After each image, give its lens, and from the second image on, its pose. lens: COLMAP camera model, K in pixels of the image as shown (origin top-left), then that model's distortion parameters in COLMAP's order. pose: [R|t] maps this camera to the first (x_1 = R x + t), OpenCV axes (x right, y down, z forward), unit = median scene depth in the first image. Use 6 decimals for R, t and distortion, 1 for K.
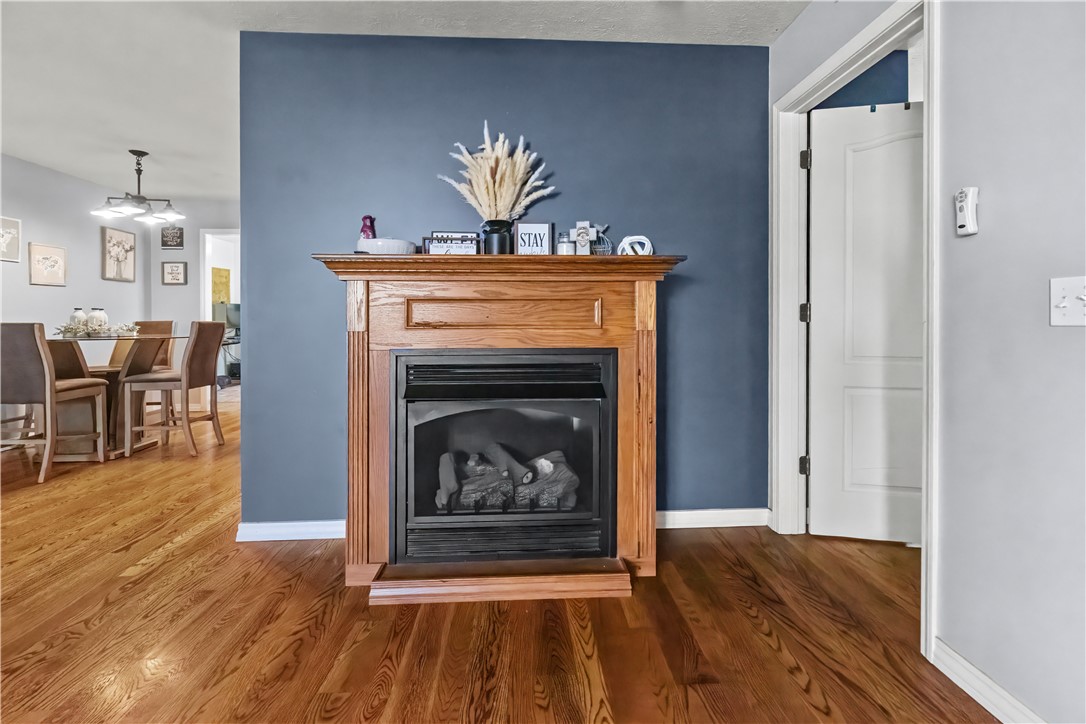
lens RADIAL K [[531.2, 0, 553.2], [0, 531.2, 323.6], [0, 0, 1]] dist [-0.001257, 0.000007]
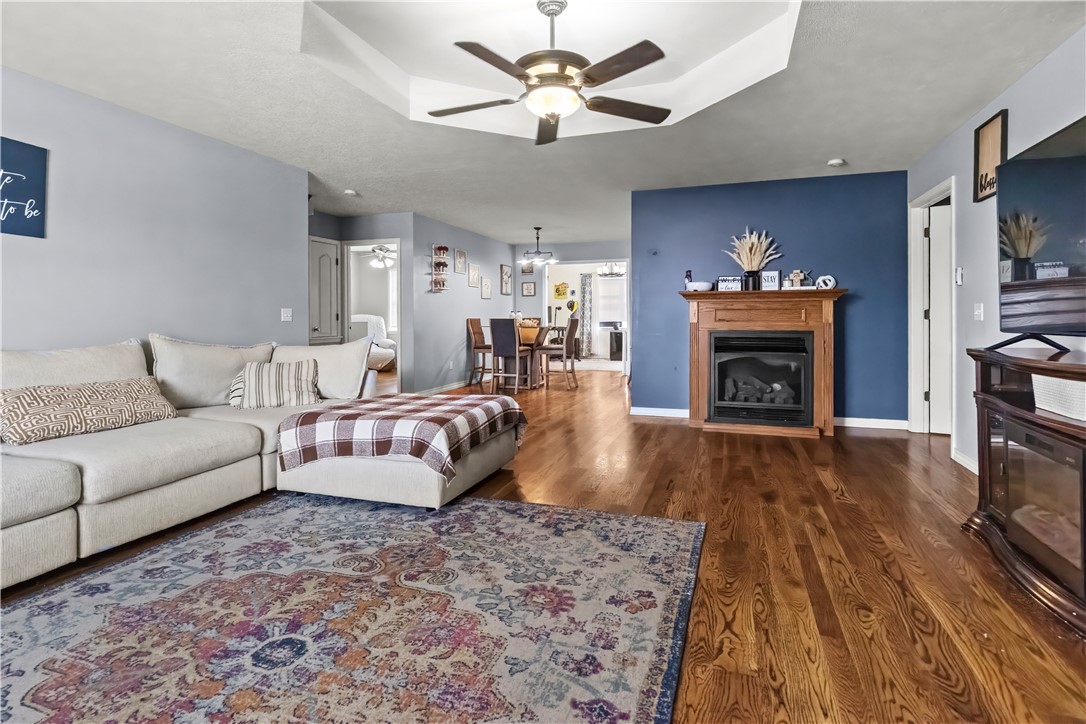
lens RADIAL K [[540.1, 0, 549.2], [0, 540.1, 314.8], [0, 0, 1]] dist [0.000813, -0.000509]
pose [[0.926966, -0.000404, -0.375144, -0.046712], [-0.003296, 0.999952, -0.009220, 0.002727], [0.375130, 0.009783, 0.926921, -1.282885]]
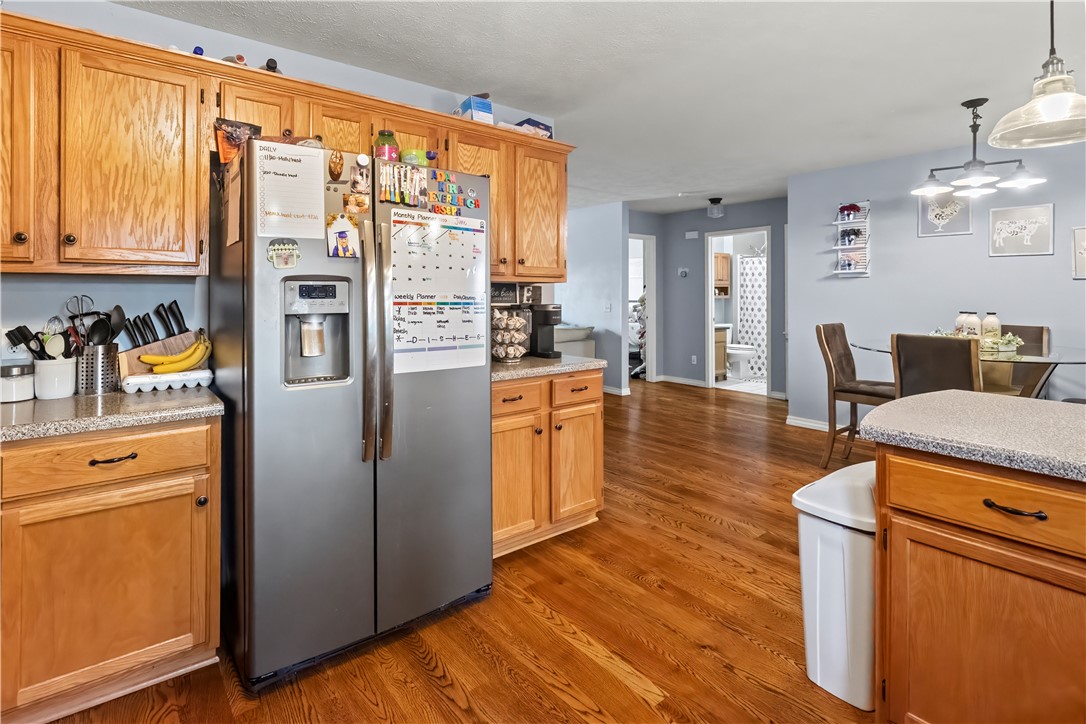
lens RADIAL K [[544.3, 0, 545.1], [0, 544.3, 291.5], [0, 0, 1]] dist [-0.000421, -0.000147]
pose [[-0.816079, -0.001863, -0.577937, 0.248537], [-0.004733, 0.999983, 0.003460, -0.099279], [0.577920, 0.005559, -0.816074, 2.177863]]
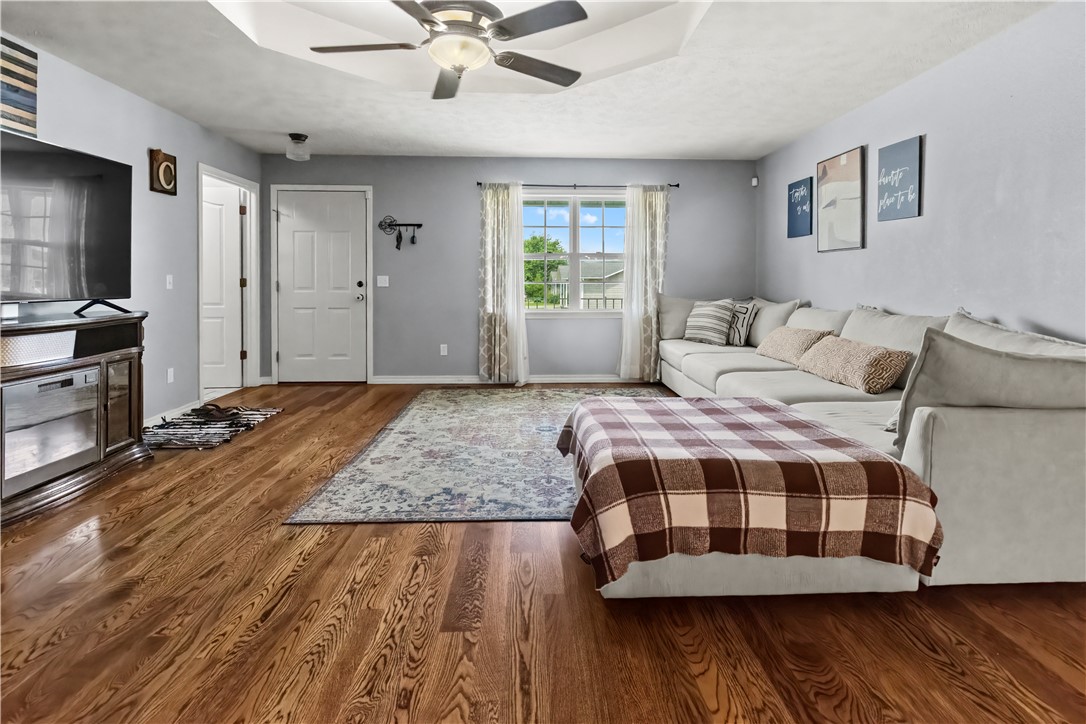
lens RADIAL K [[539.5, 0, 548.4], [0, 539.5, 291.3], [0, 0, 1]] dist [0.000498, 0.000494]
pose [[-0.999796, -0.000700, 0.020177, -0.661416], [-0.000204, 0.999698, 0.024564, -0.022219], [-0.020188, 0.024555, -0.999495, 0.822444]]
